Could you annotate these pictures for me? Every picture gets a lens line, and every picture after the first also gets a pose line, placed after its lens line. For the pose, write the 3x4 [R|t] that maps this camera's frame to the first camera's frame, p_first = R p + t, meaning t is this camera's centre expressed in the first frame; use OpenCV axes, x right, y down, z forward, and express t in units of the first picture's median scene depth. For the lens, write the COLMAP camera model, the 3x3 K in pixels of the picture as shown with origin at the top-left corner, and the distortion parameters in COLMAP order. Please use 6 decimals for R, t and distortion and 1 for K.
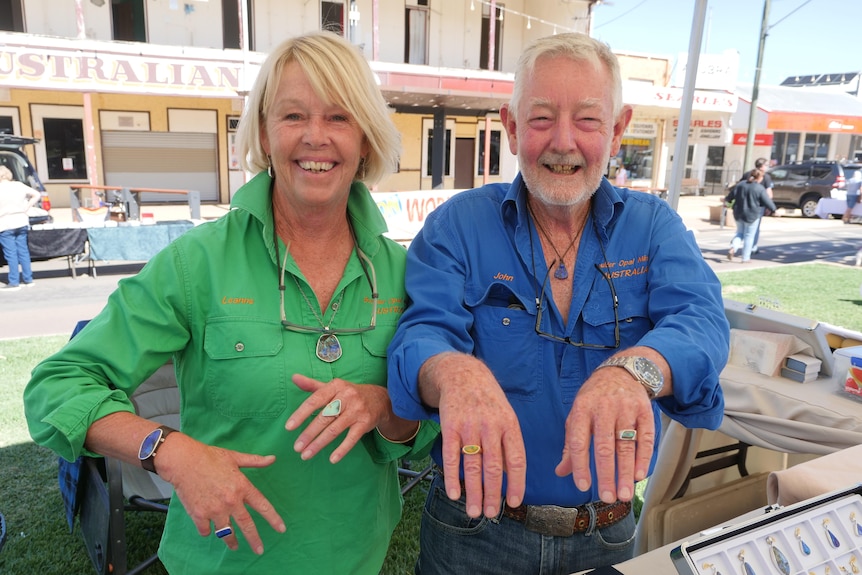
lens RADIAL K [[739.3, 0, 431.0], [0, 739.3, 287.5], [0, 0, 1]] dist [-0.054671, -0.000419]
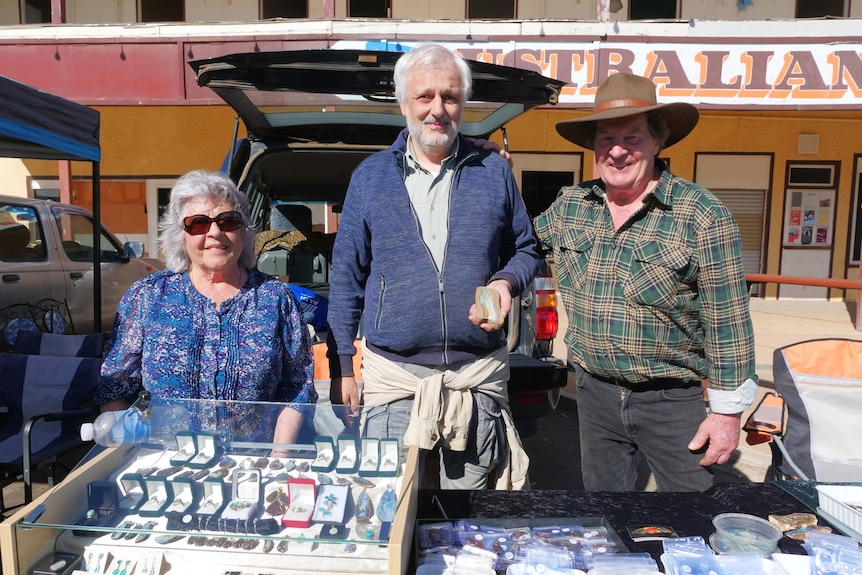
lens RADIAL K [[739.3, 0, 431.0], [0, 739.3, 287.5], [0, 0, 1]] dist [-0.054671, -0.000419]
pose [[0.837838, 0.037466, -0.544631, -0.241476], [-0.101754, 0.990877, -0.088369, -0.050725], [0.536352, 0.129458, 0.834007, 0.412113]]
